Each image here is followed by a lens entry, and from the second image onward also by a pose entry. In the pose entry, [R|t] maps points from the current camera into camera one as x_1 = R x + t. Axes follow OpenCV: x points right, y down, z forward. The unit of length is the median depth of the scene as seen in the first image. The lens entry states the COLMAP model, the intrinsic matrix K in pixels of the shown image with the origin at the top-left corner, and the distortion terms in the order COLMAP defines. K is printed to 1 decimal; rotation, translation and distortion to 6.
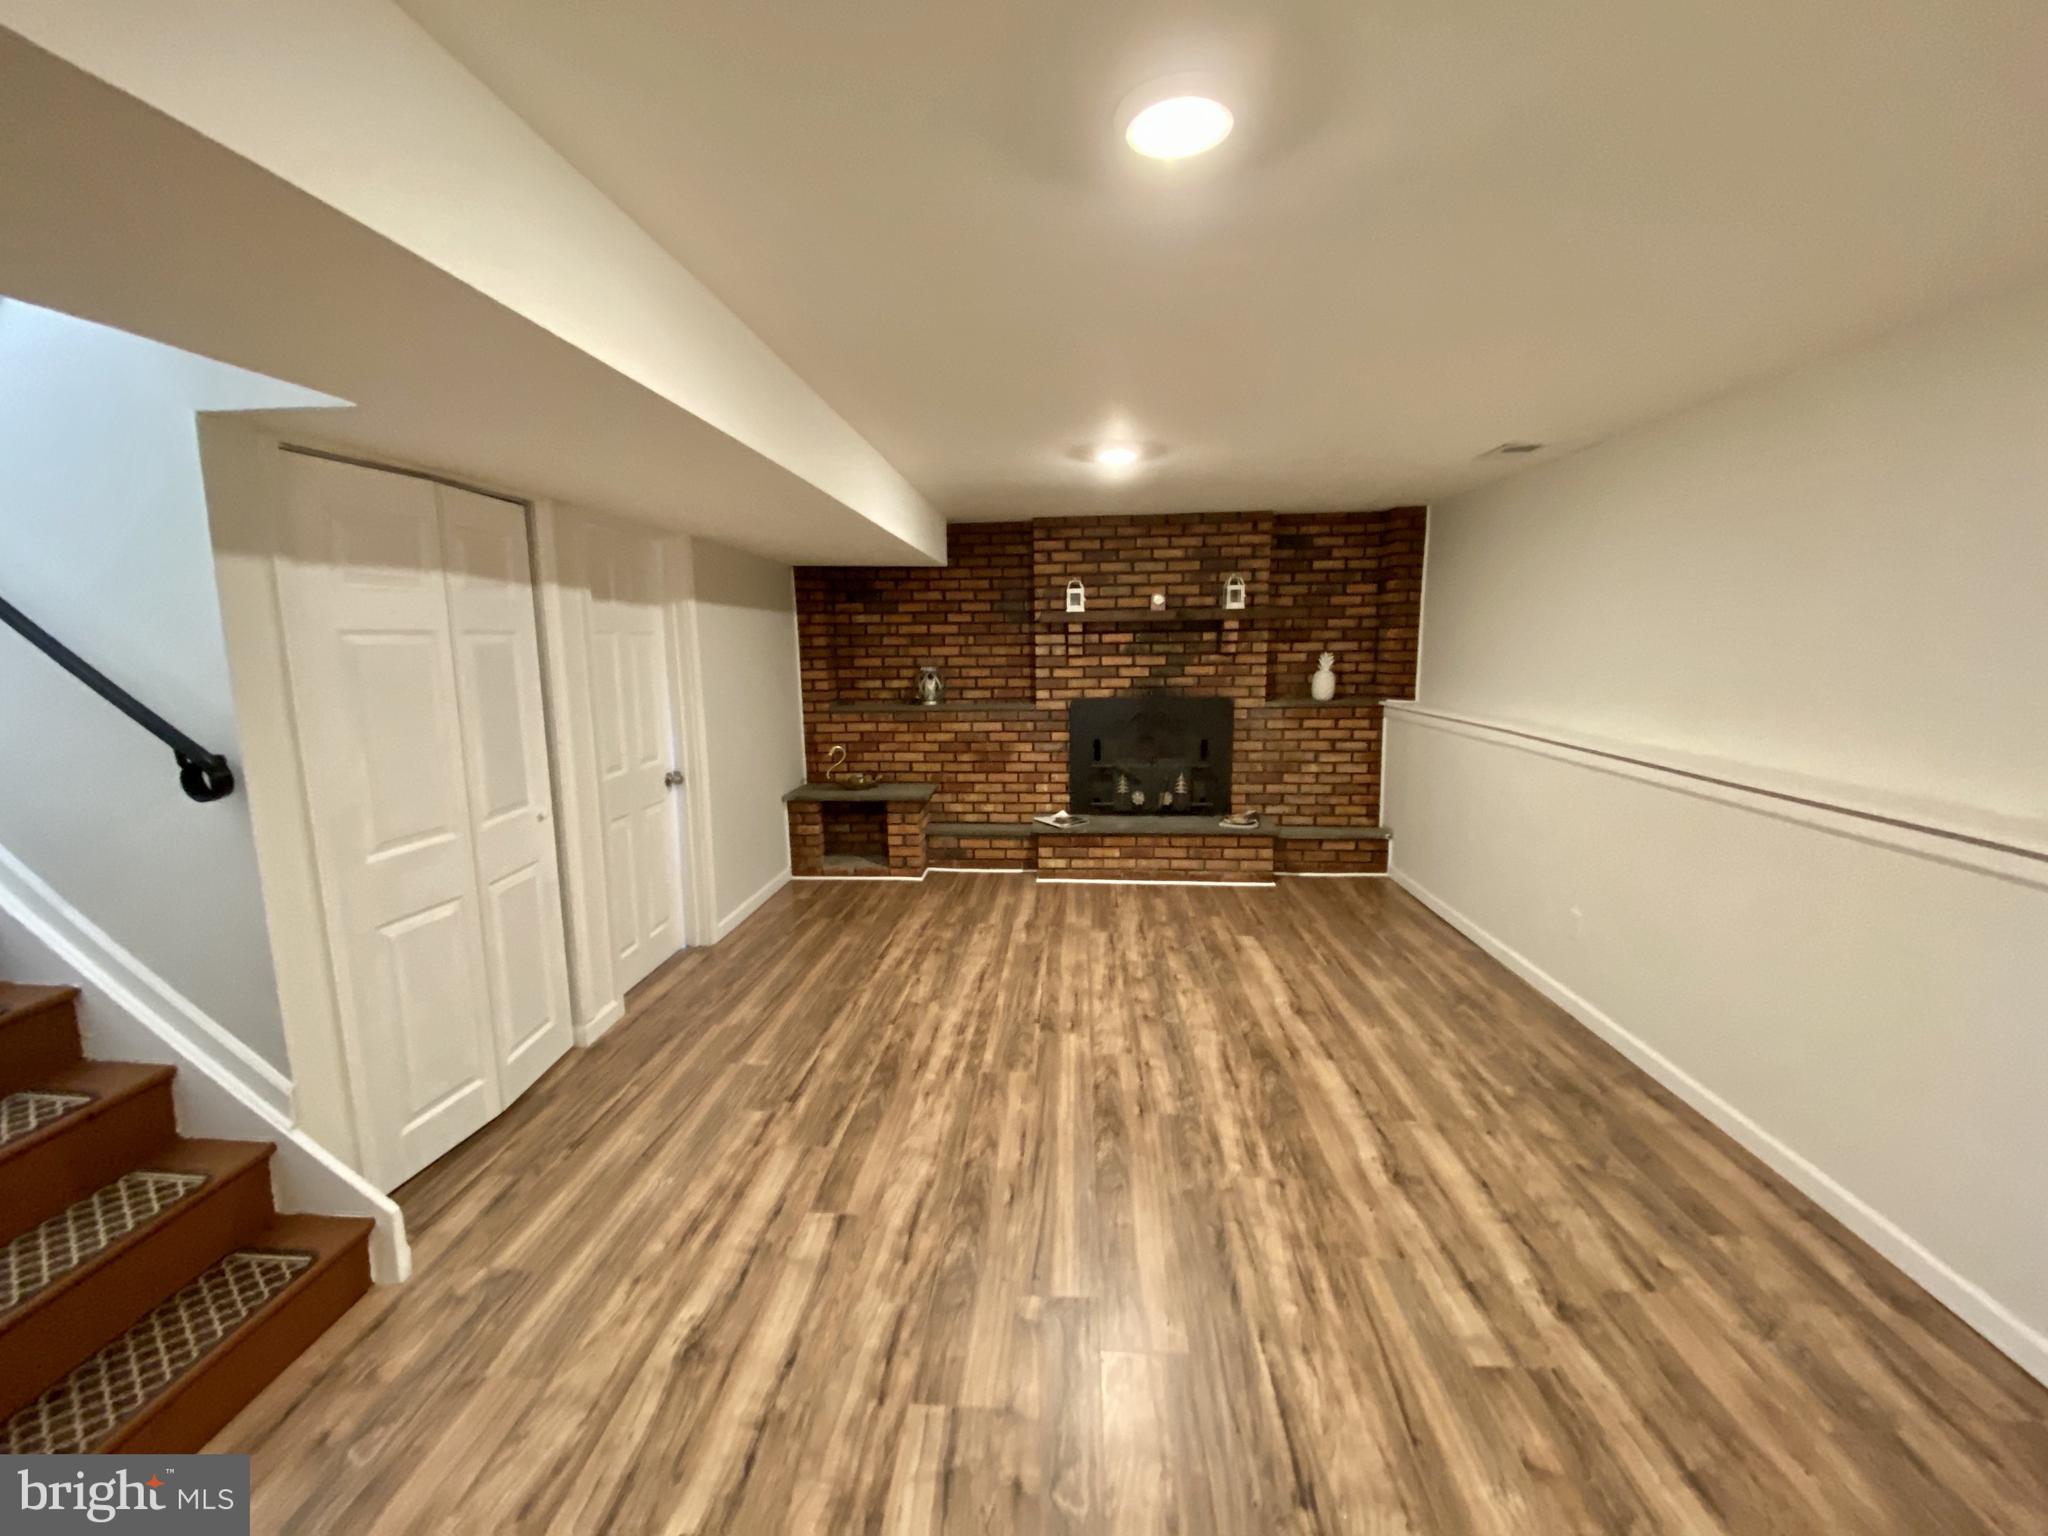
lens RADIAL K [[833.4, 0, 1014.9], [0, 833.4, 763.7], [0, 0, 1]] dist [-0.002646, -0.006912]
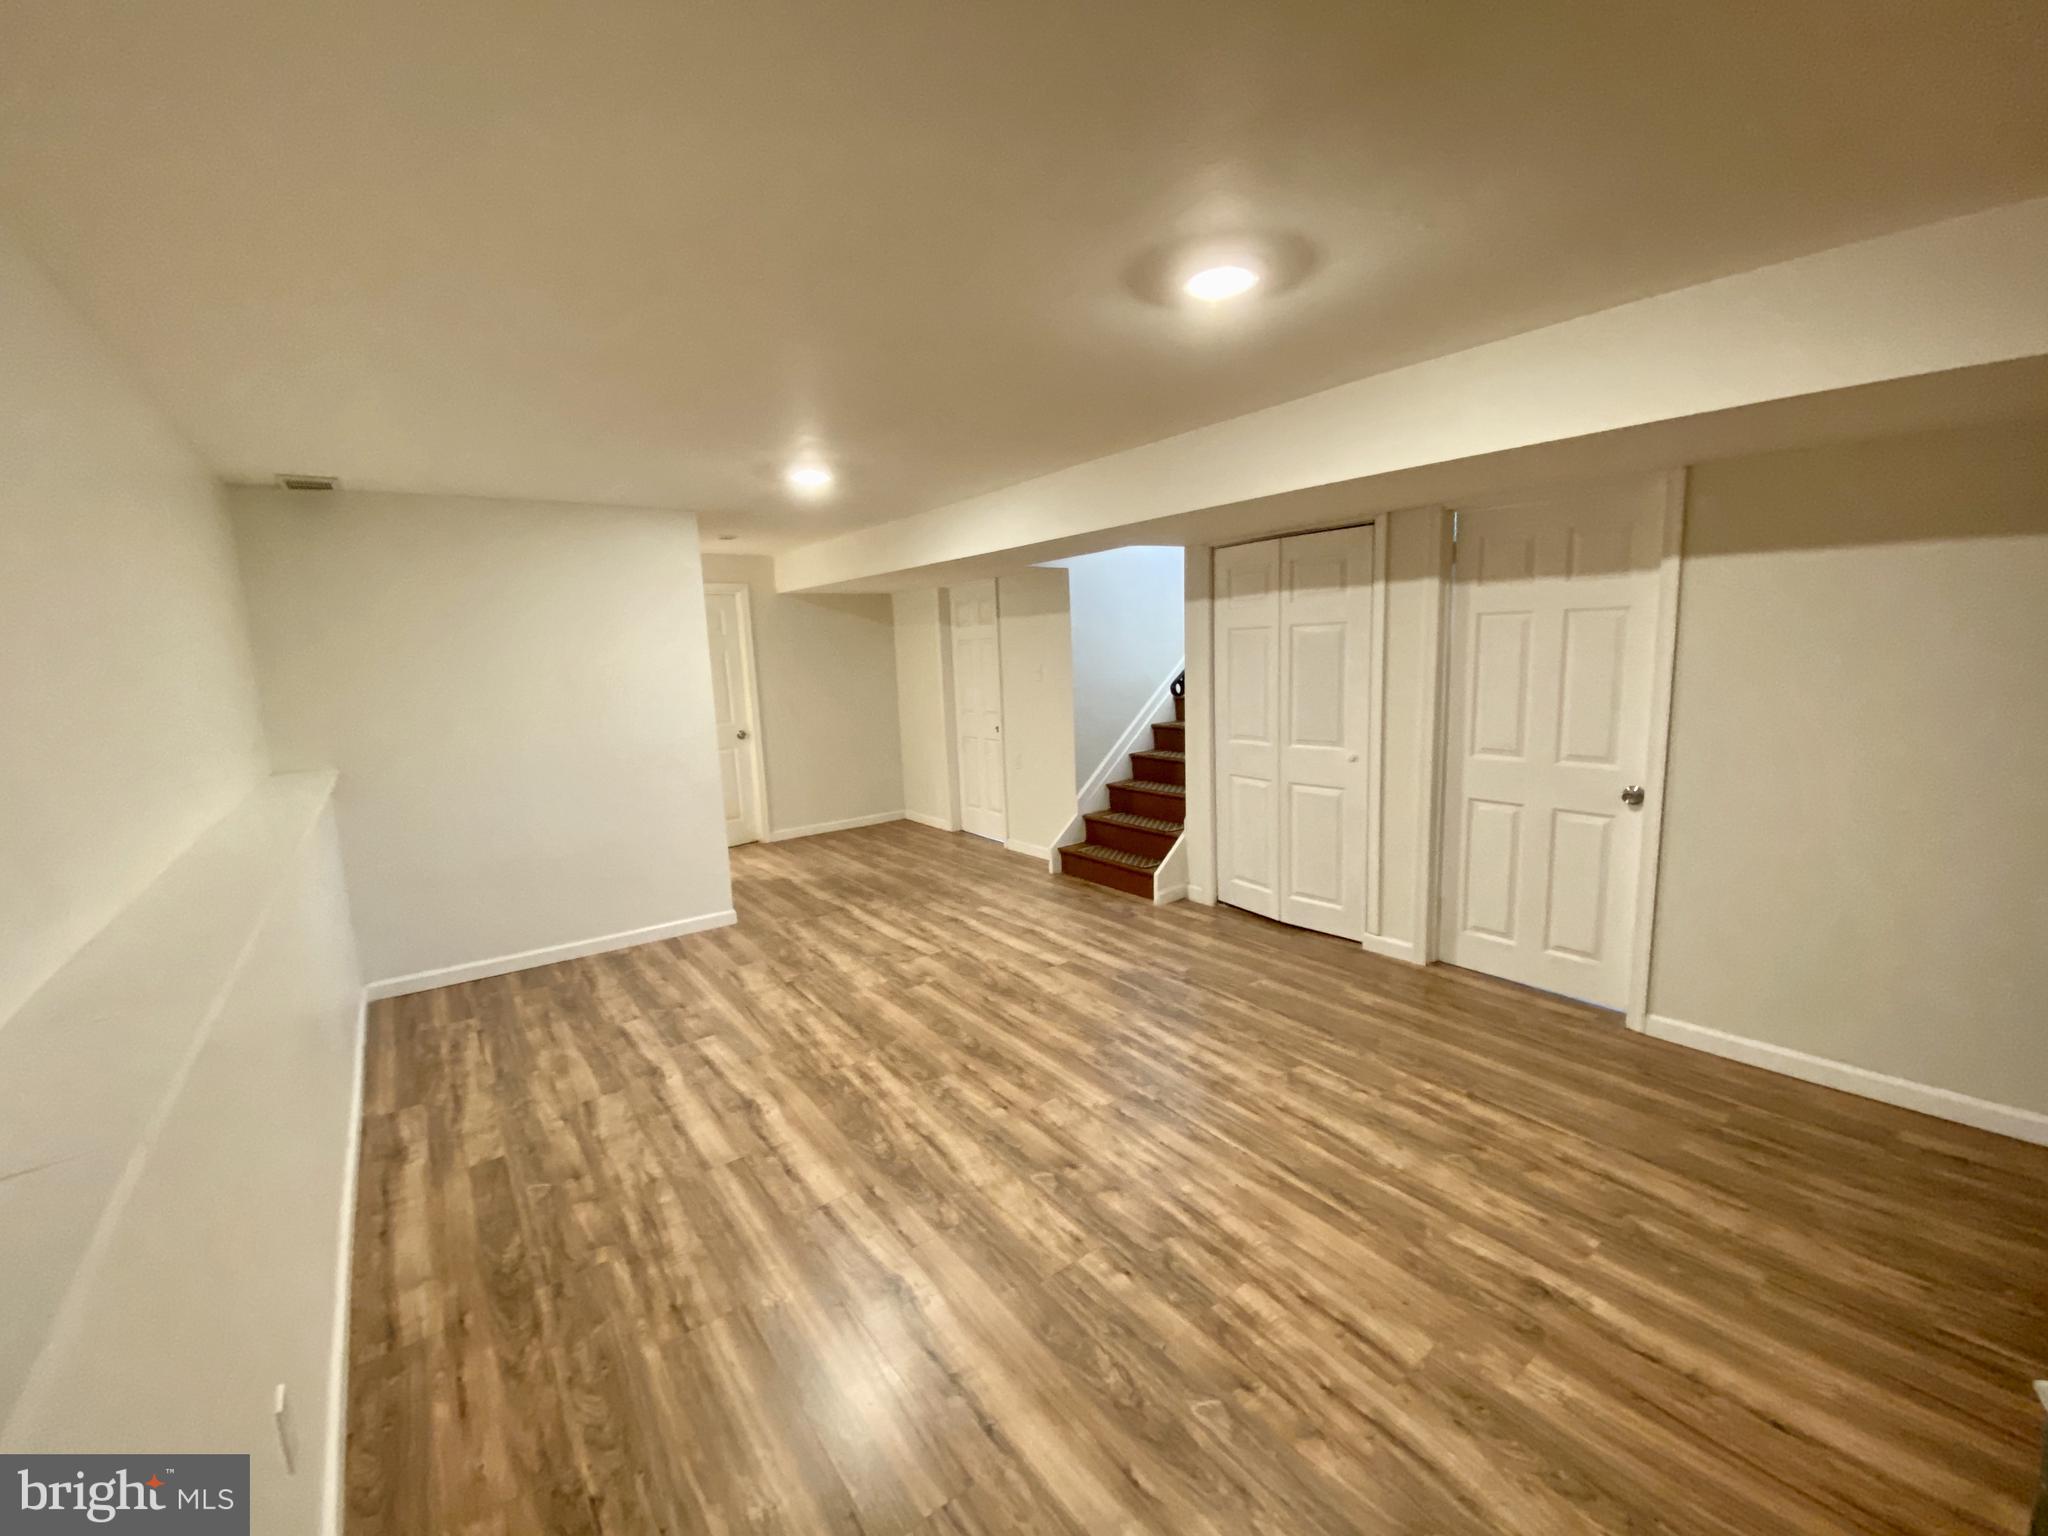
lens RADIAL K [[833.4, 0, 1038.3], [0, 833.4, 762.9], [0, 0, 1]] dist [-0.002646, -0.006912]
pose [[-0.746152, 0.136017, -0.651733, 0.784499], [-0.055063, 0.962948, 0.264008, -0.293112], [0.663494, 0.232876, -0.711016, 1.831908]]
